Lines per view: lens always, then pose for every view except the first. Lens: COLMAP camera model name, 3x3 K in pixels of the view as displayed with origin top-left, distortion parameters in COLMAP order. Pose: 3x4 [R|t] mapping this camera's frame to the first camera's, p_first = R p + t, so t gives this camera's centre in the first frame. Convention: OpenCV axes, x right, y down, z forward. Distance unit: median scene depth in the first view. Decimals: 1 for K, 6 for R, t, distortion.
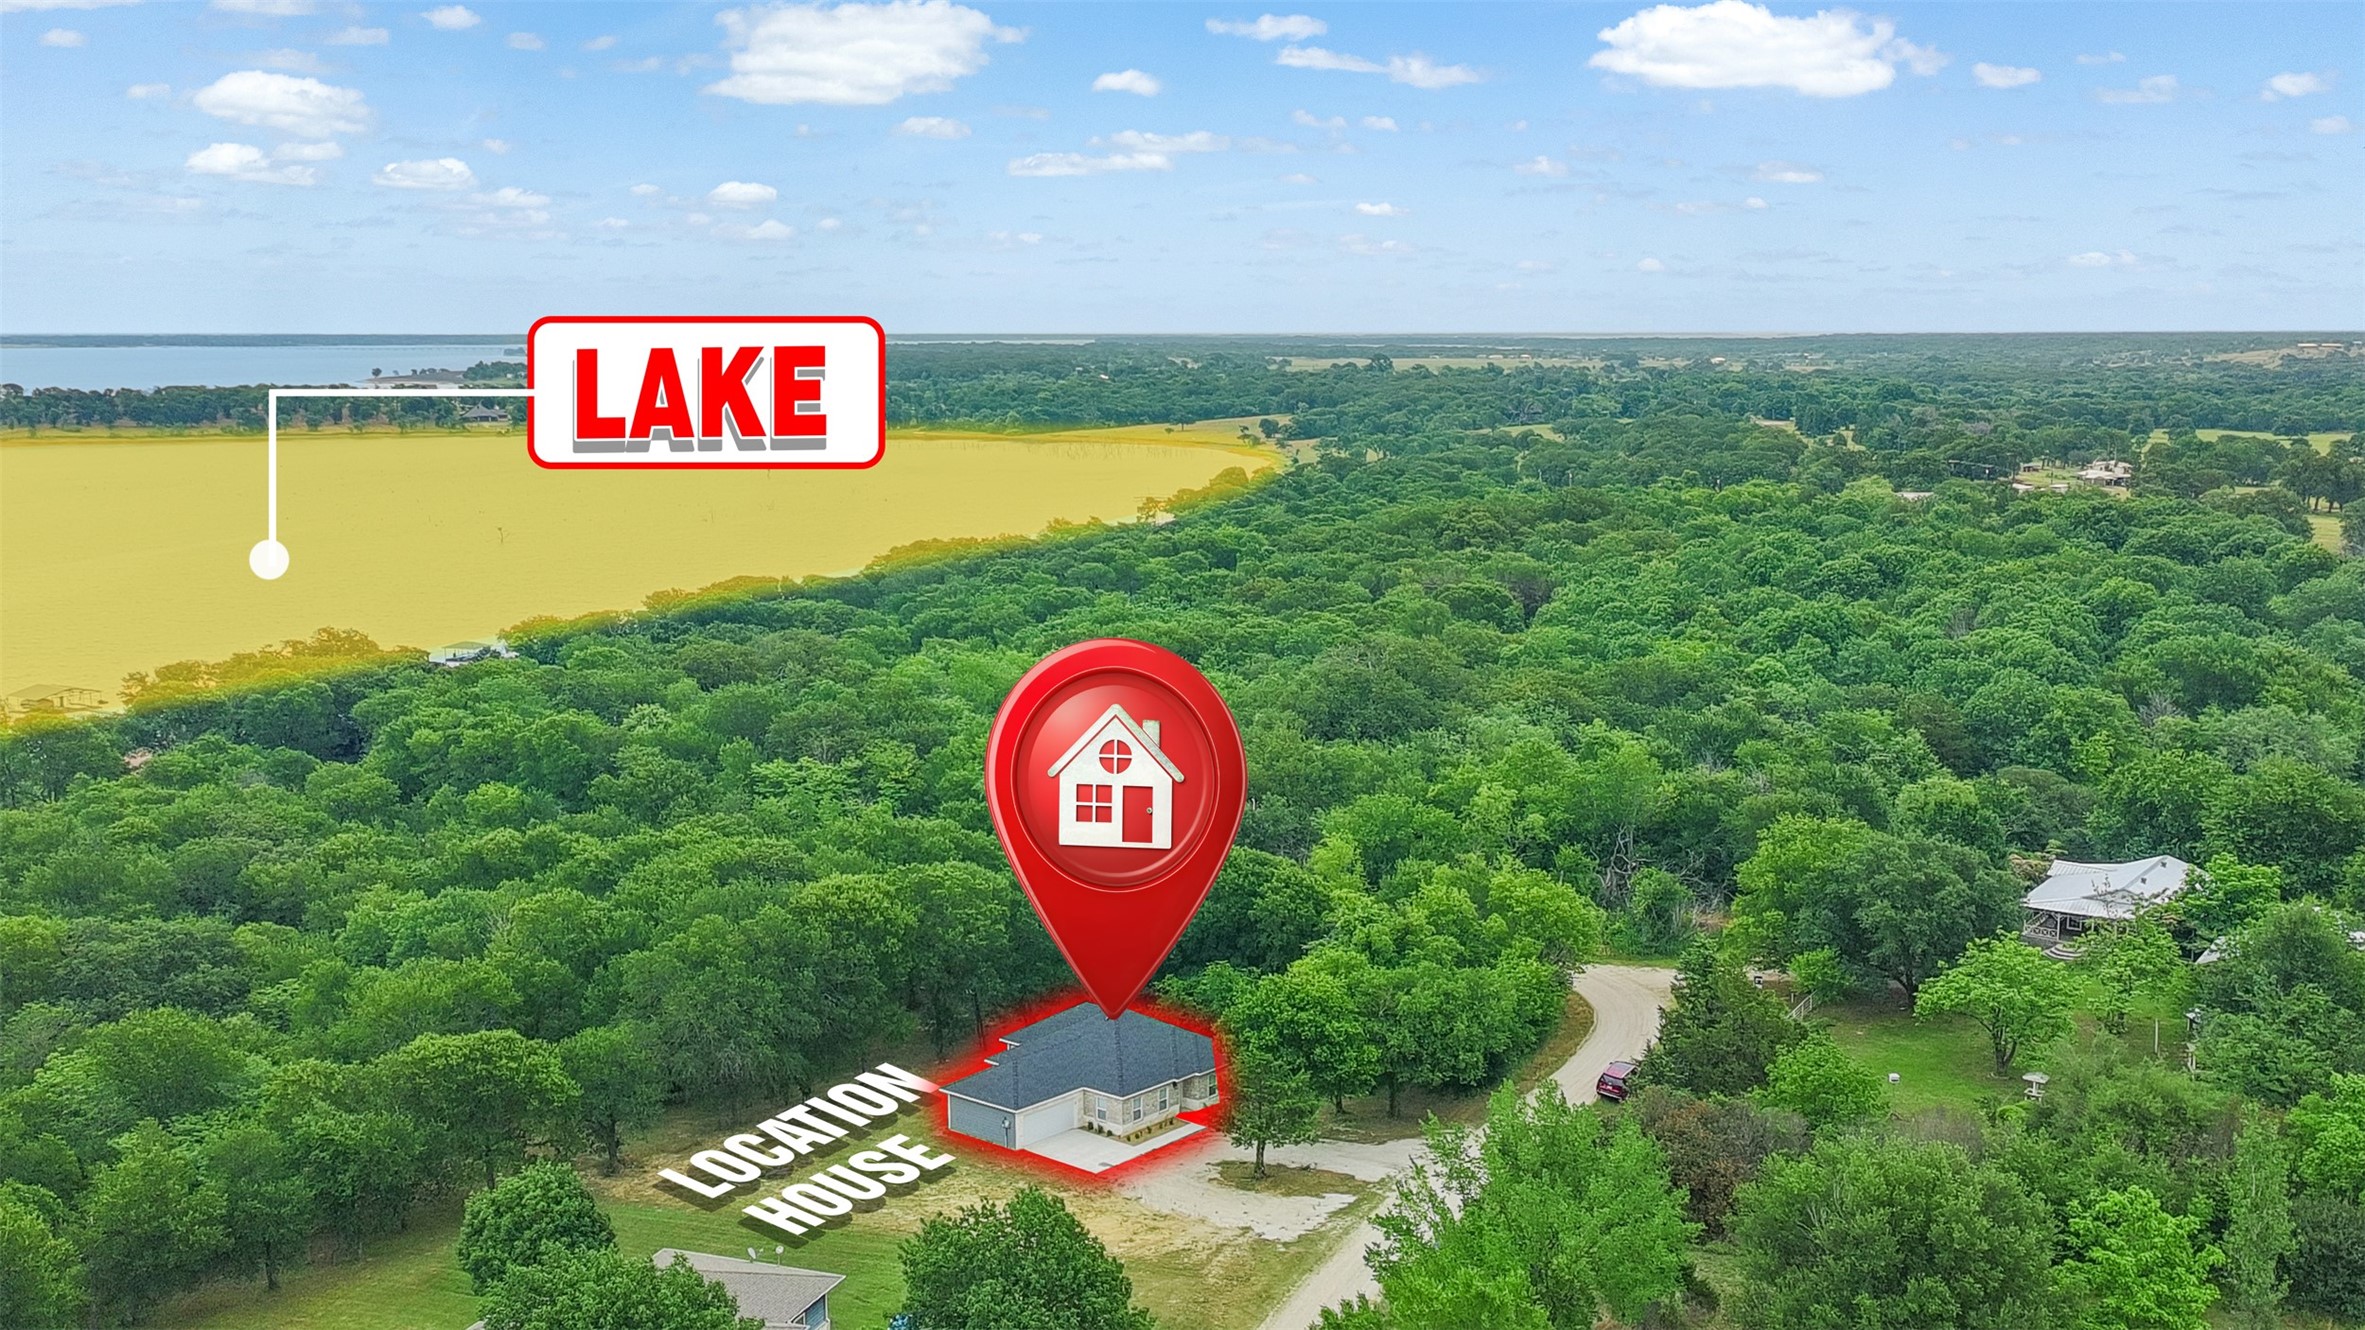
lens RADIAL K [[2514.1, 0, 1182.5], [0, 2514.1, 665.0], [0, 0, 1]] dist [0.063237, 0.010522]
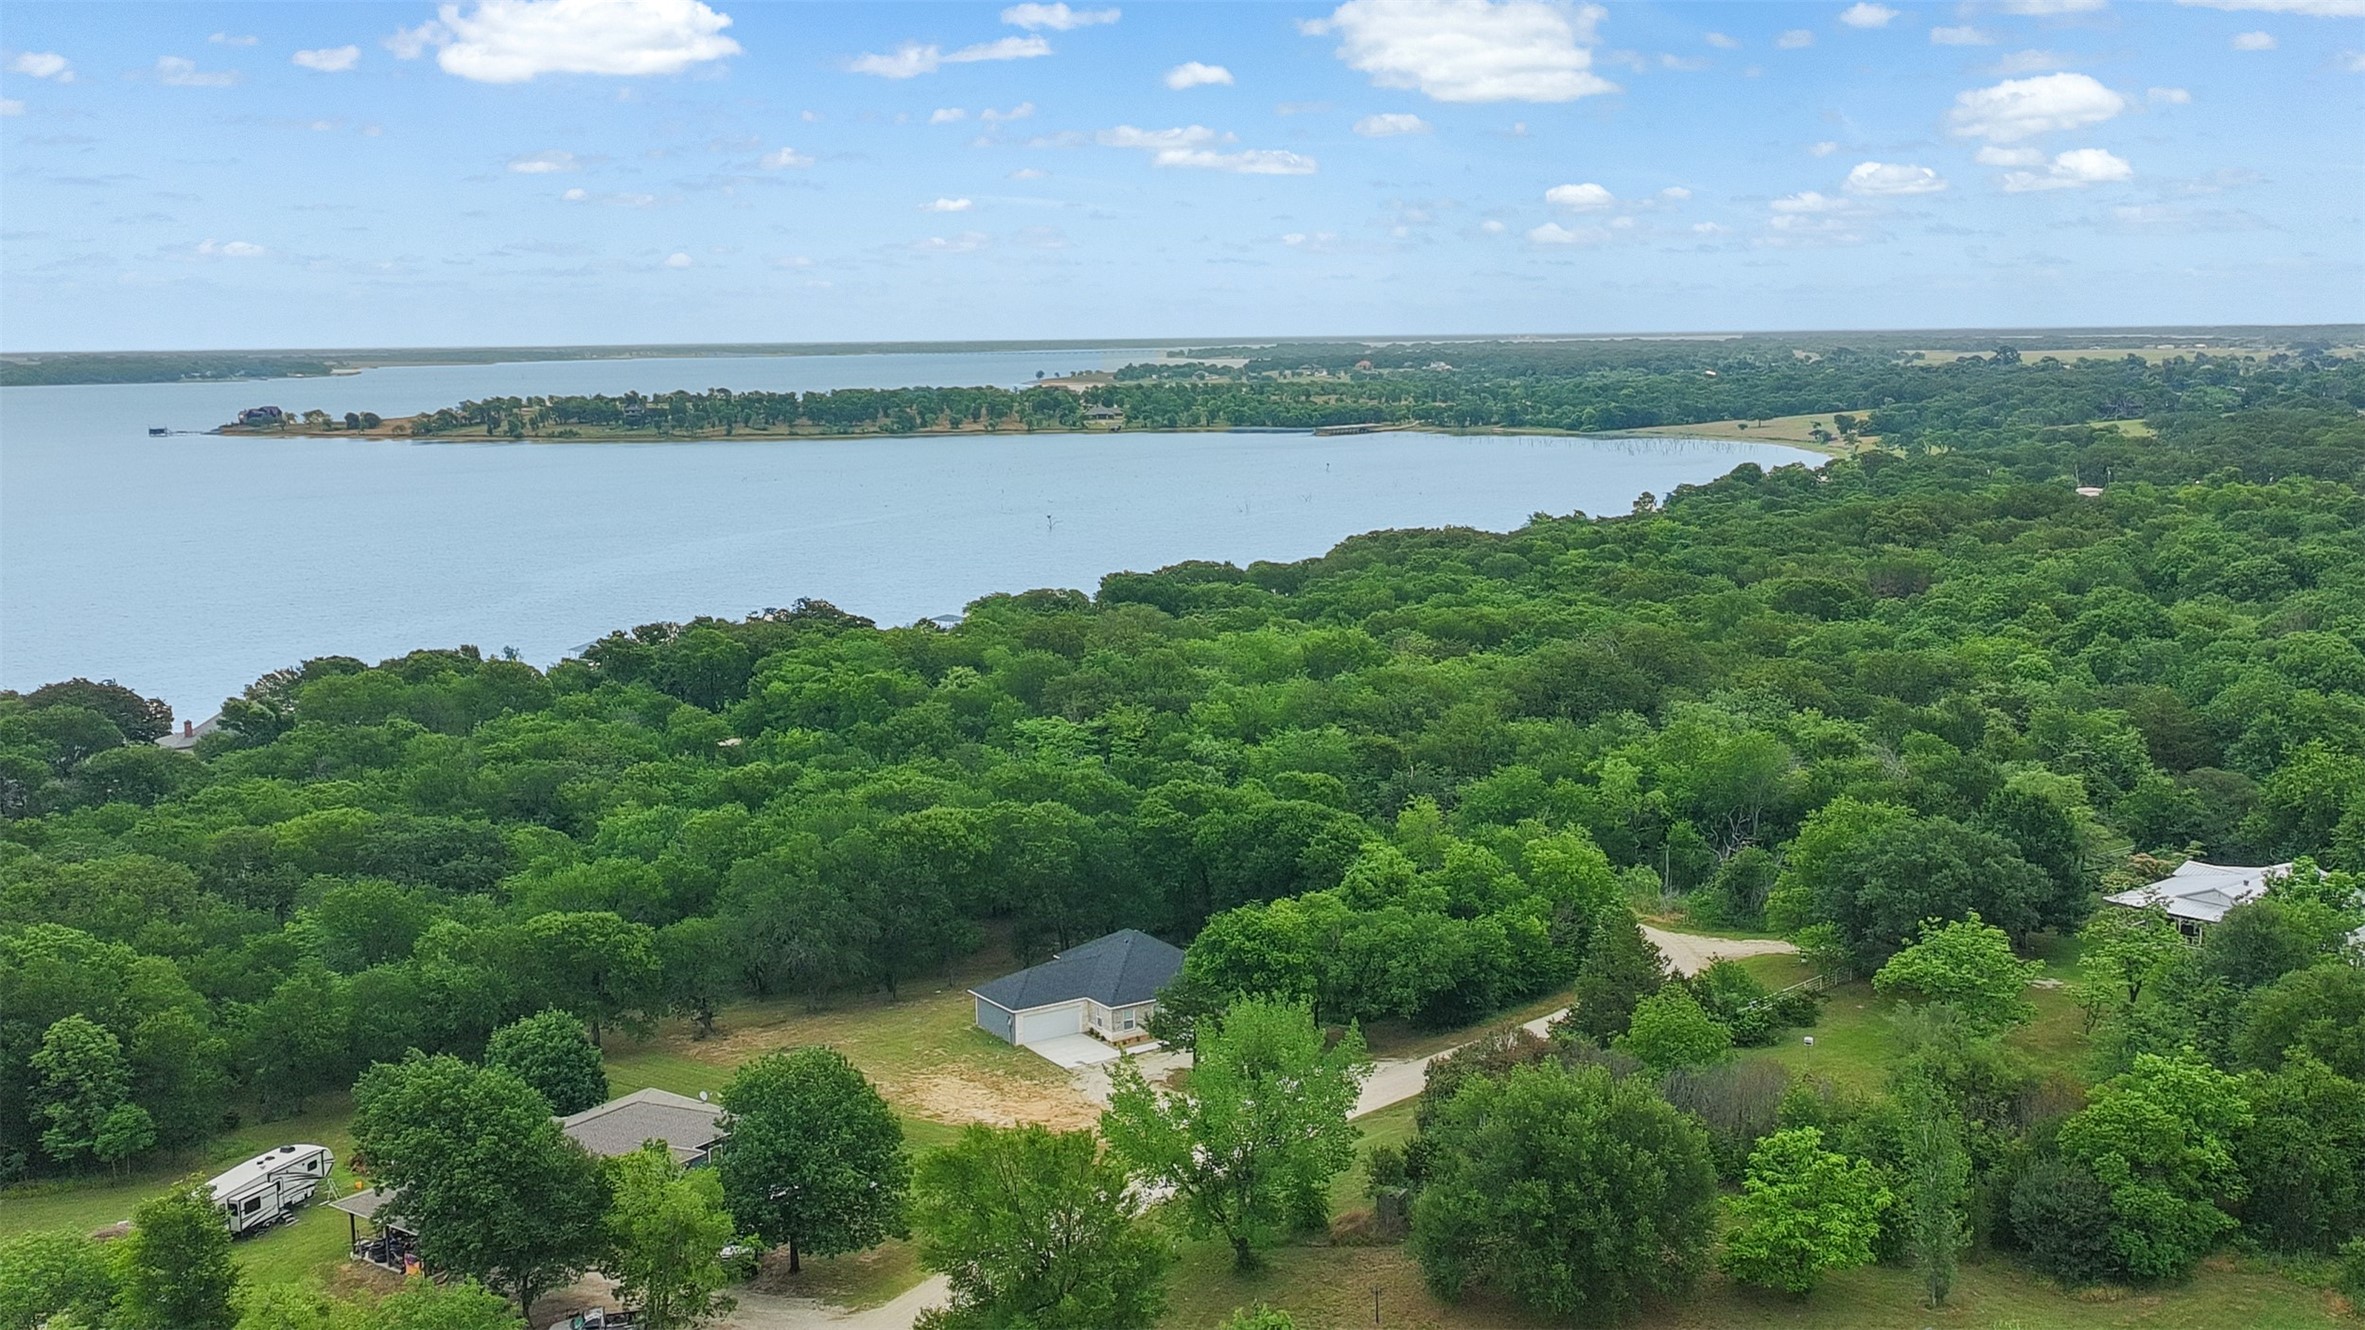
lens RADIAL K [[2514.1, 0, 1182.5], [0, 2514.1, 665.0], [0, 0, 1]] dist [0.063237, 0.010522]
pose [[0.952416, 0.029378, -0.303382, 0.178229], [-0.029006, 0.999563, 0.005733, 0.004212], [0.303418, 0.003339, 0.952852, -0.041927]]
